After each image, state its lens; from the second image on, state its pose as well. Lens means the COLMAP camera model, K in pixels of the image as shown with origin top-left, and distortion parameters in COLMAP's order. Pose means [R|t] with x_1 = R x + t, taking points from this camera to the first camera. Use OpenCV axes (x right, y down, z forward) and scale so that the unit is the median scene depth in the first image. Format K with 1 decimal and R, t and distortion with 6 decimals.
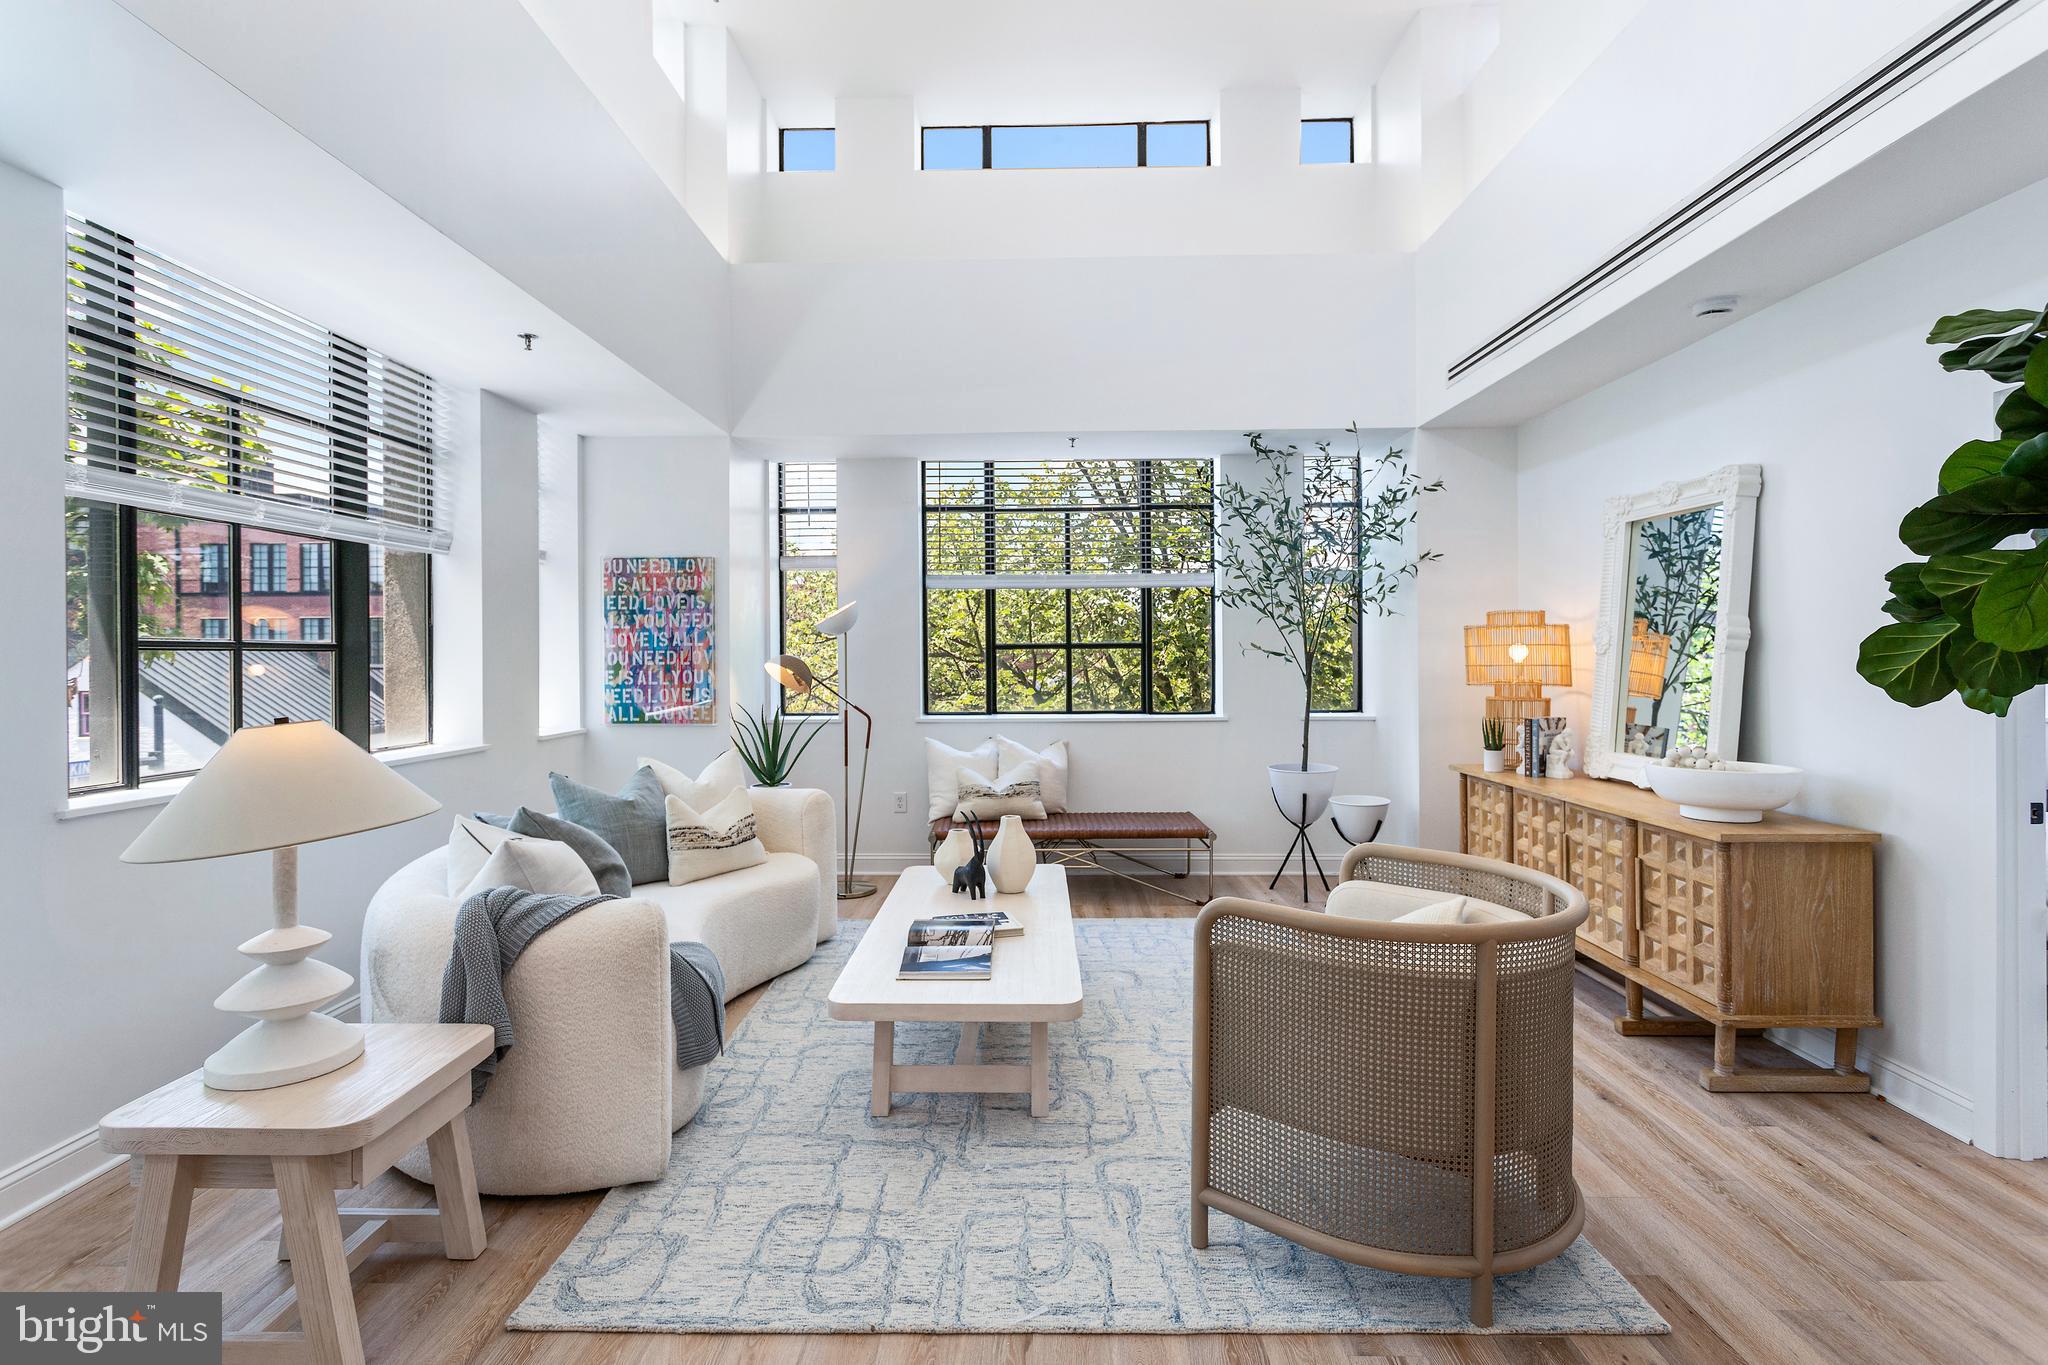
lens RADIAL K [[982.2, 0, 1024.0], [0, 982.2, 682.5], [0, 0, 1]] dist [-0.001288, -0.000422]
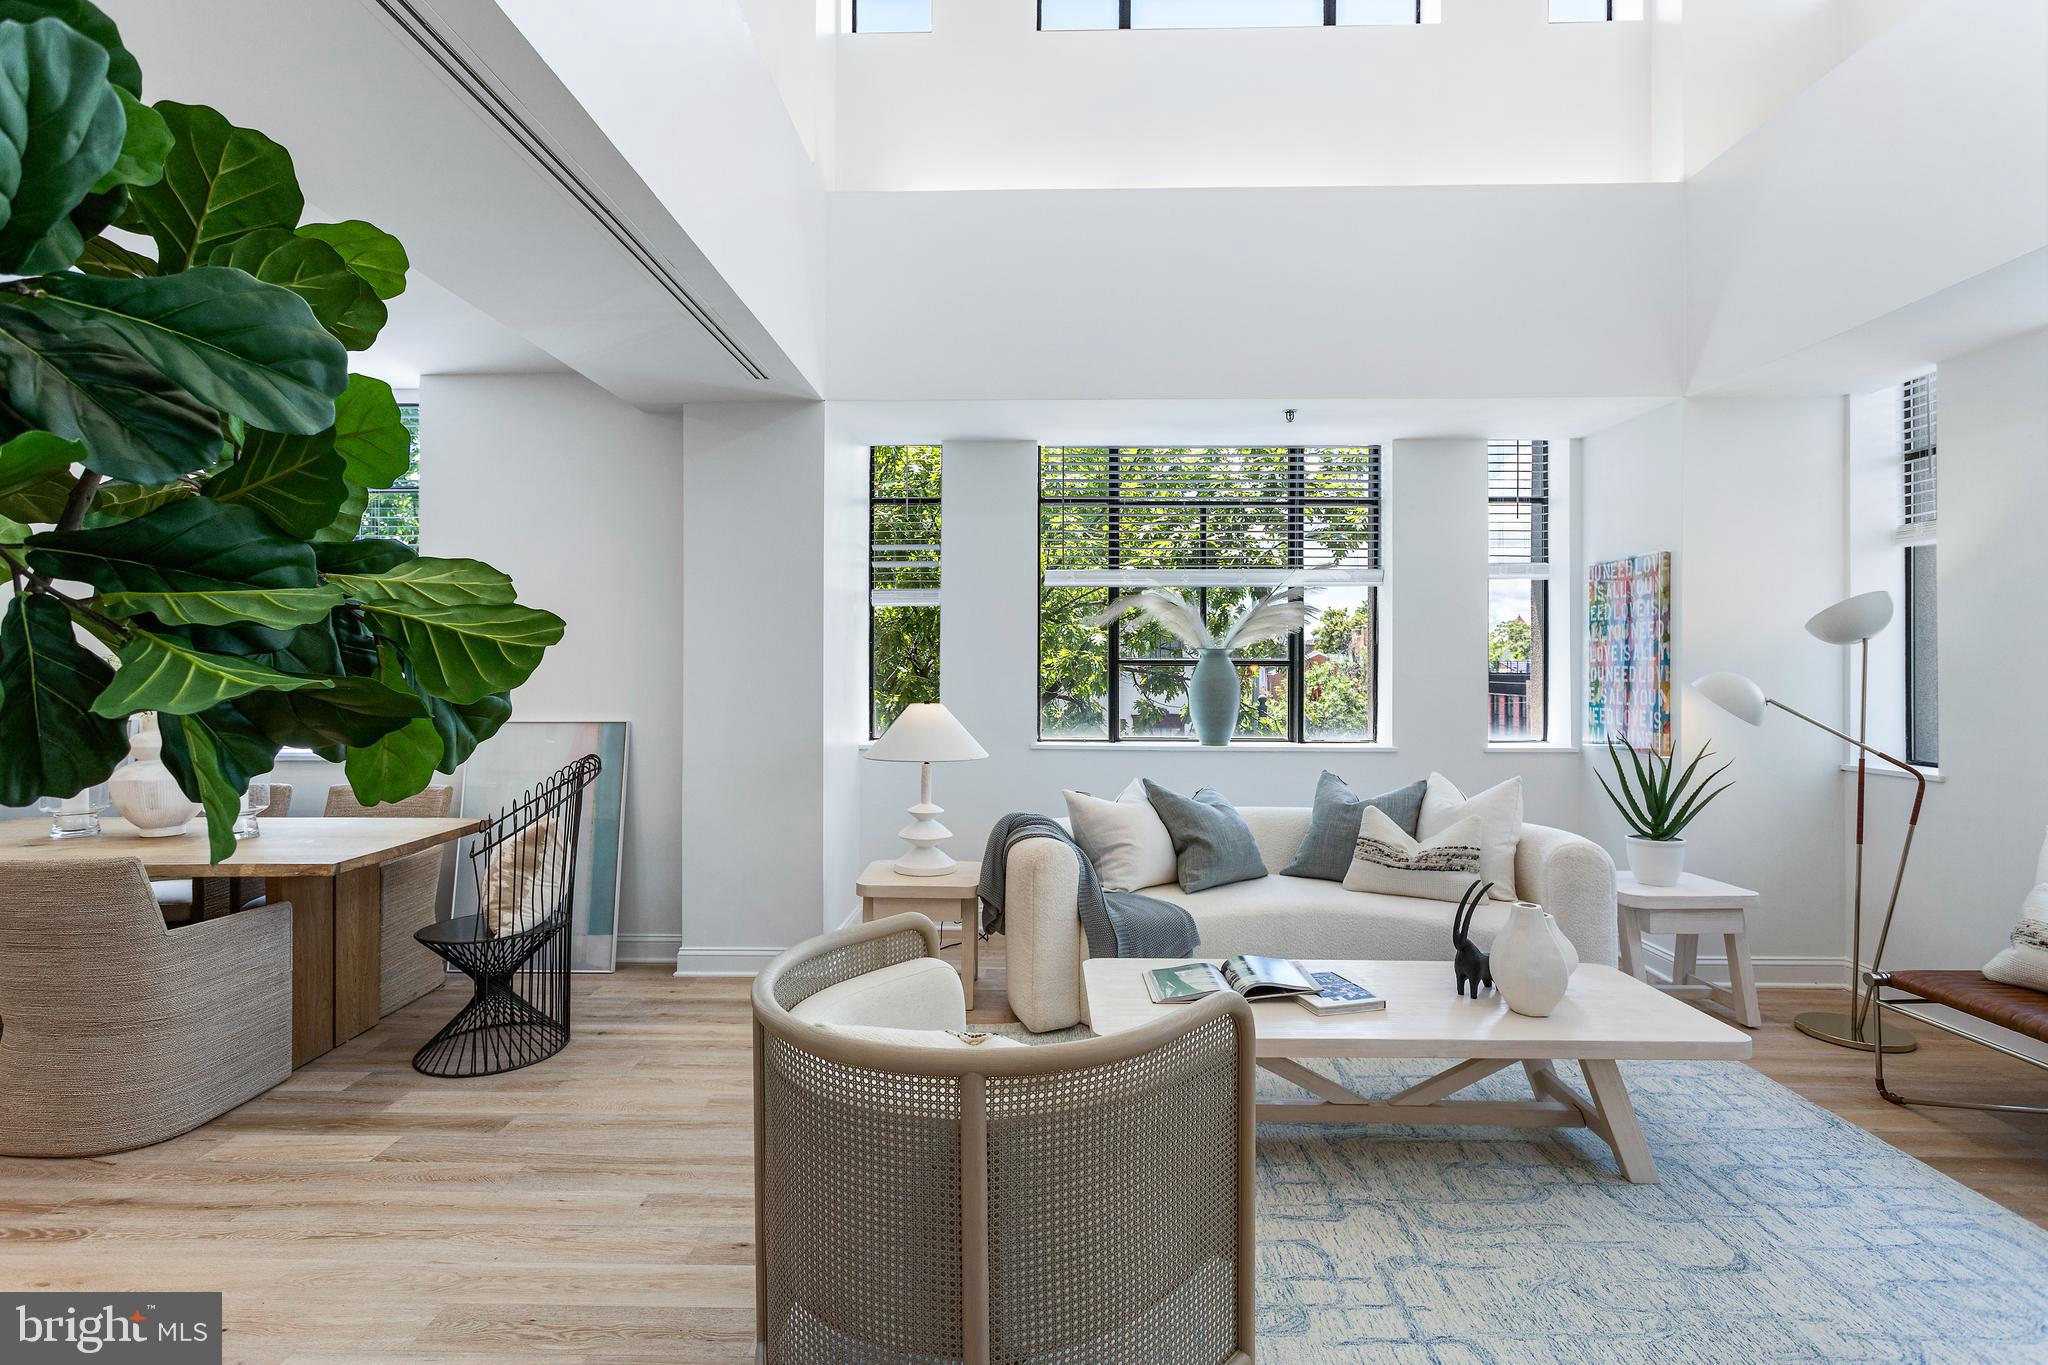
lens RADIAL K [[982.2, 0, 1024.0], [0, 982.2, 682.5], [0, 0, 1]] dist [-0.001288, -0.000422]
pose [[0.004028, 0.012582, -0.999913, 0.777400], [-0.028919, 0.999504, 0.012460, -0.019553], [0.999574, 0.028867, 0.004390, 0.713456]]
